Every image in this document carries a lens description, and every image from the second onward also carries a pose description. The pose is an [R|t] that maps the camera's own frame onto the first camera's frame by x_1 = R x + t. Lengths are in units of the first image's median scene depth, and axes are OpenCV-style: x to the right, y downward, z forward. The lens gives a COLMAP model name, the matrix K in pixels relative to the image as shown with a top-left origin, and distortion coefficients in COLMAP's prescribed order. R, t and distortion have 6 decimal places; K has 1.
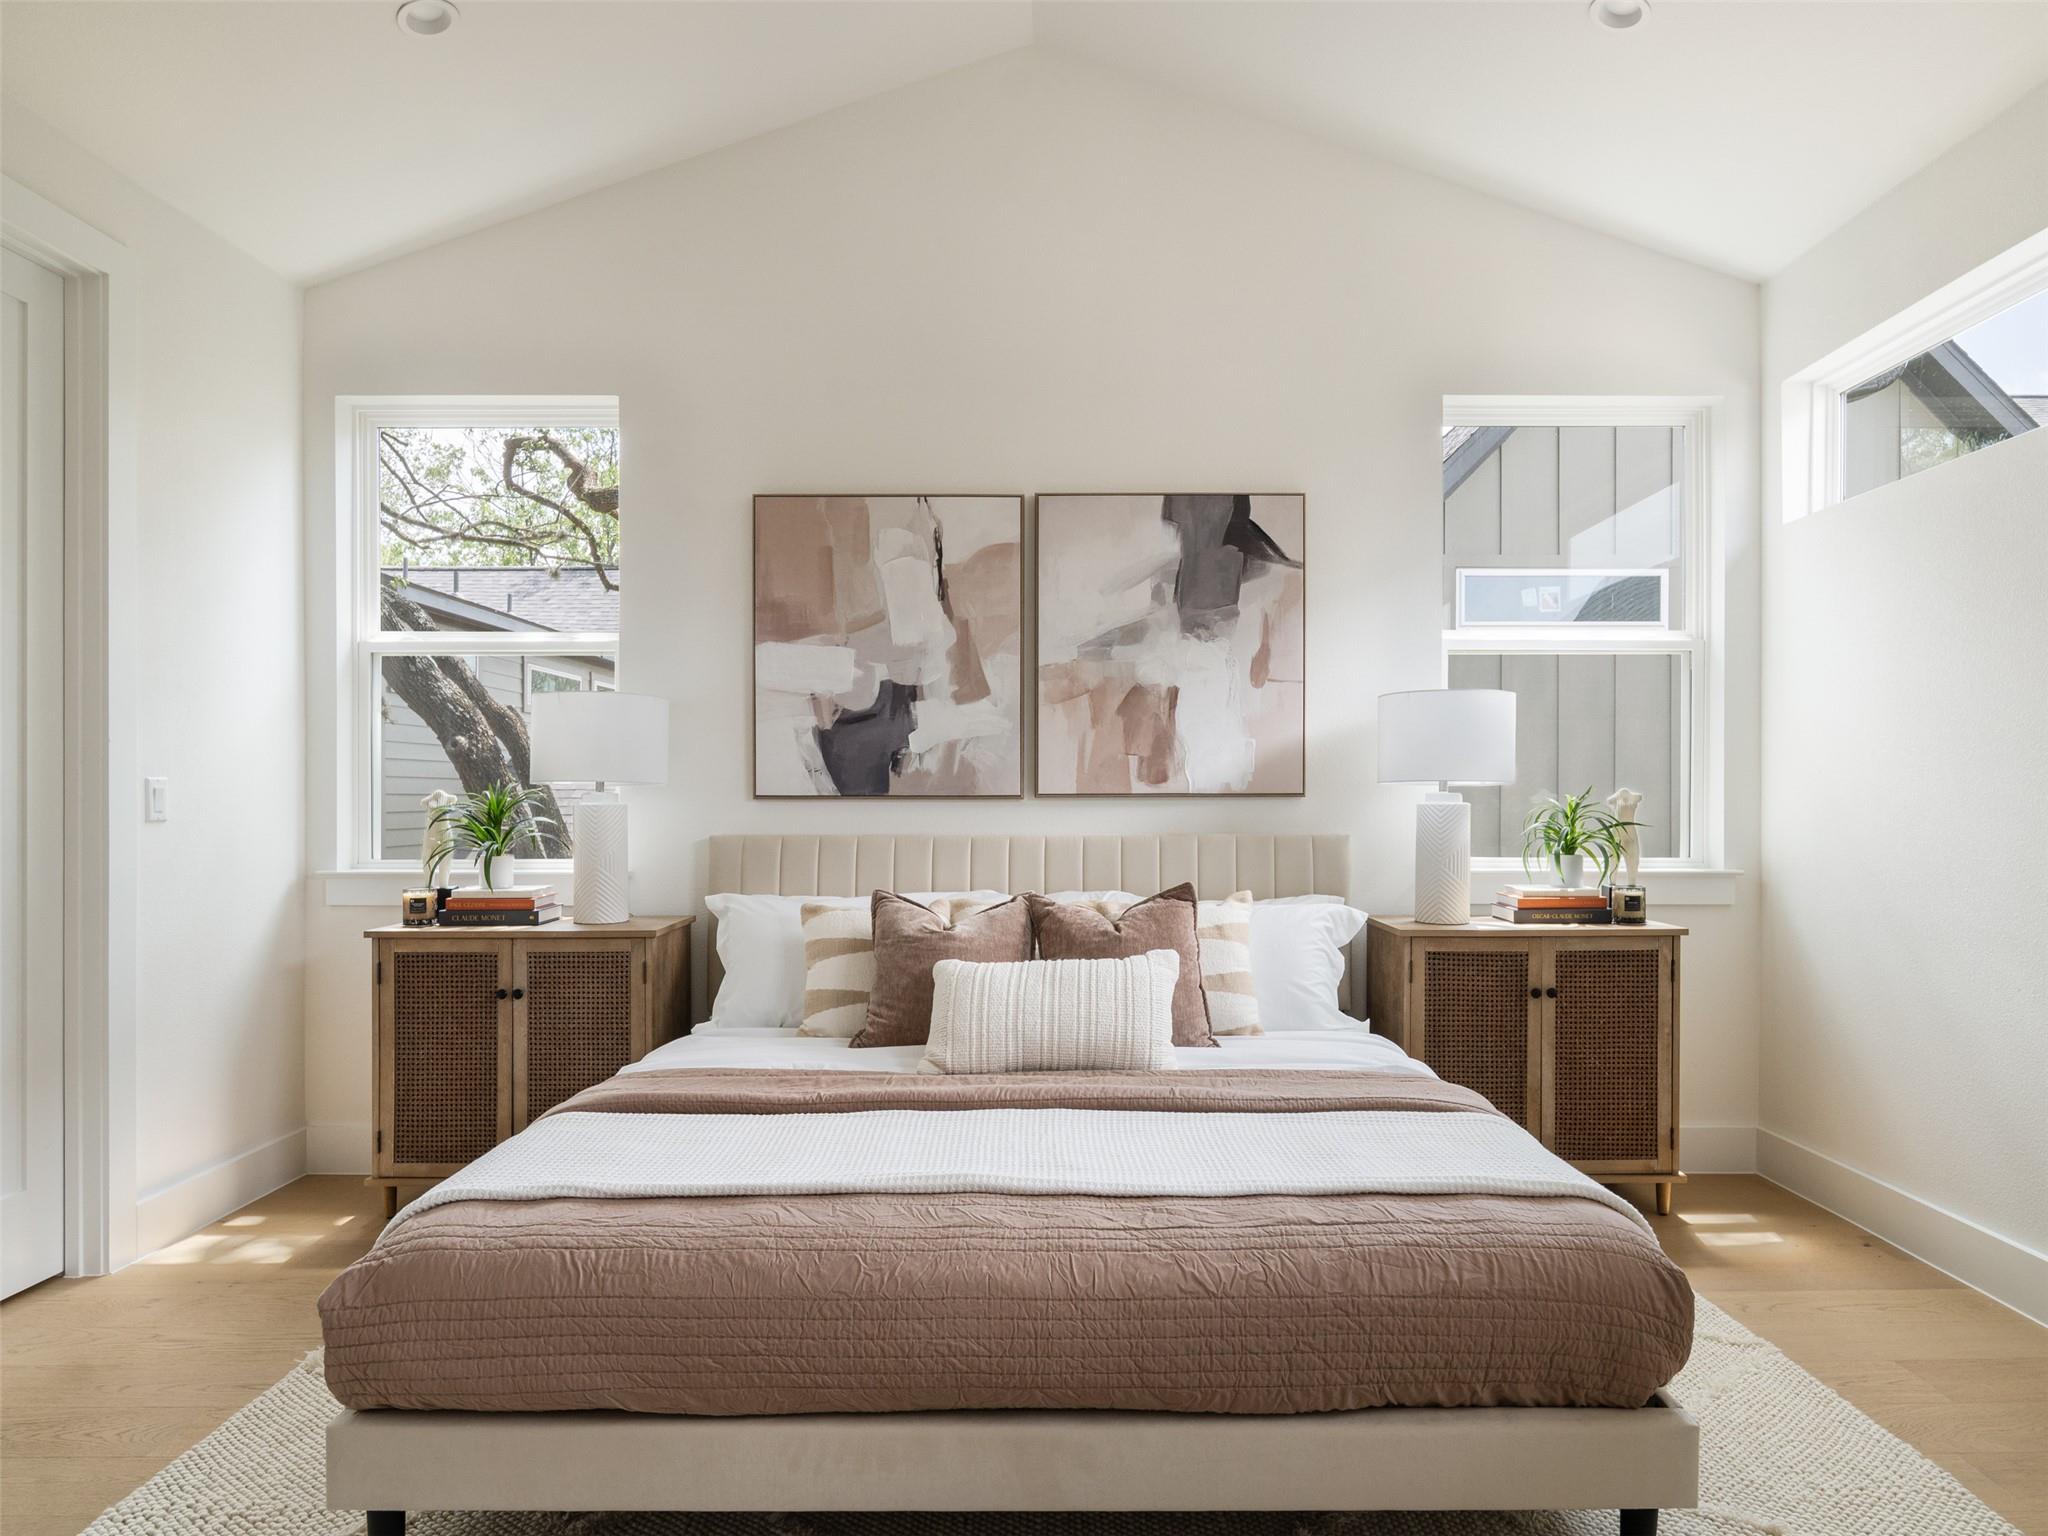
lens RADIAL K [[1222.1, 0, 992.3], [0, 1222.1, 806.5], [0, 0, 1]] dist [-0.002871, -0.000180]
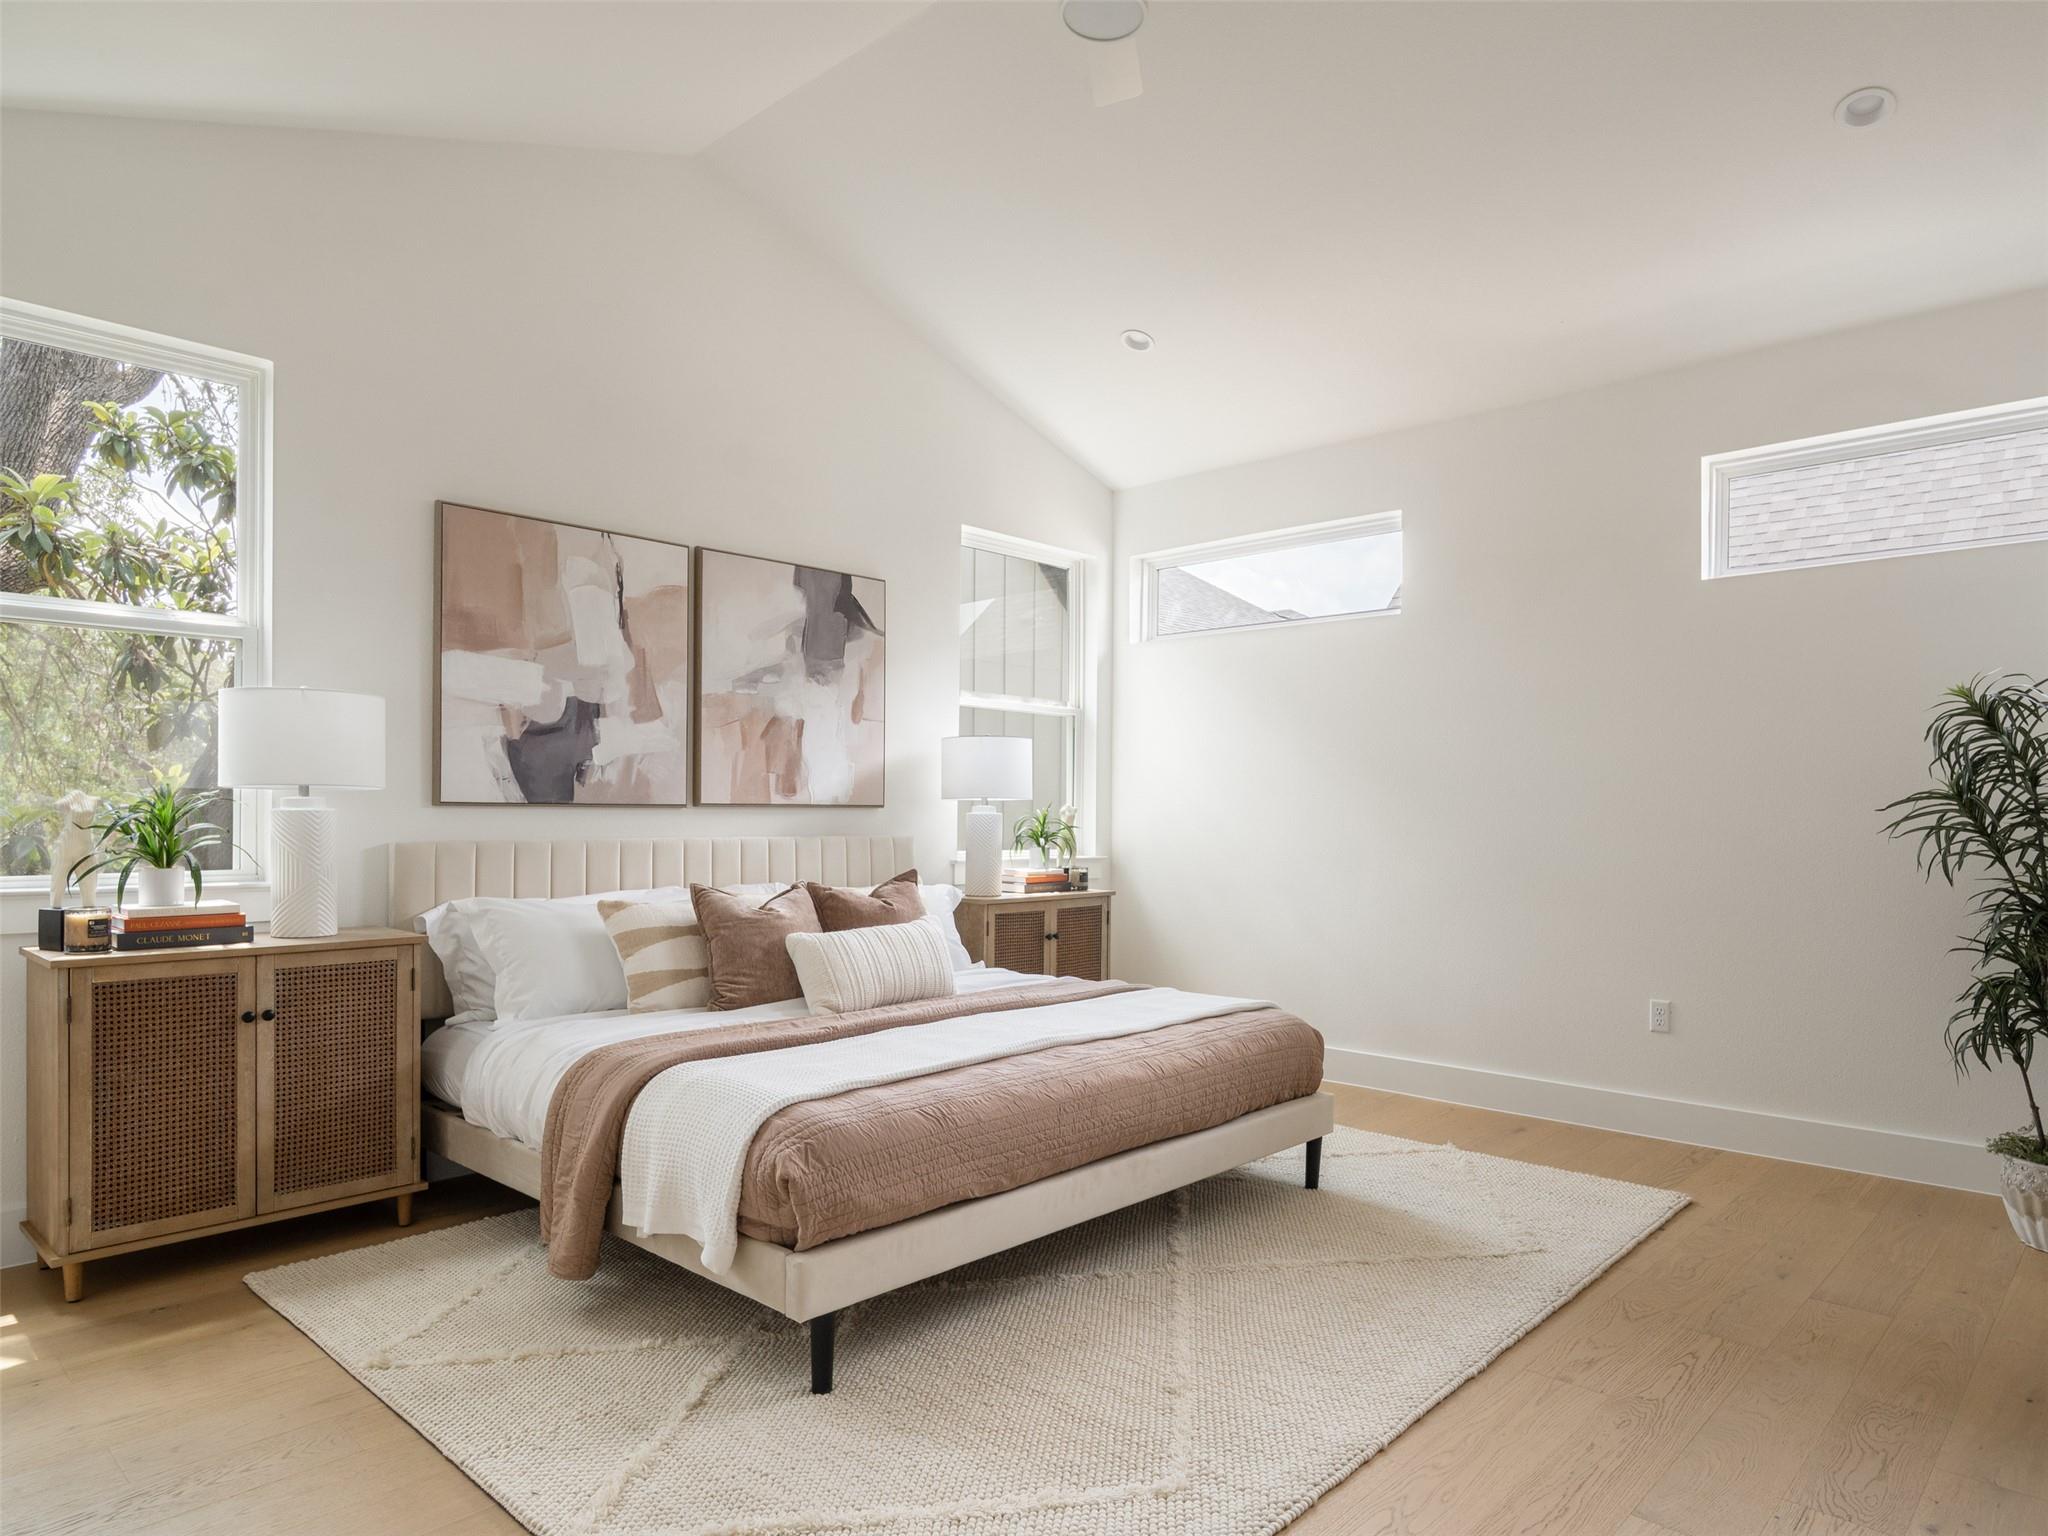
lens RADIAL K [[1338.9, 0, 1024.6], [0, 1338.9, 835.1], [0, 0, 1]] dist [-0.006158, 0.001606]
pose [[0.670273, -0.006805, 0.742083, -0.715876], [-0.002056, 0.999937, 0.011026, 0.005250], [-0.742112, -0.008916, 0.670217, -0.092548]]
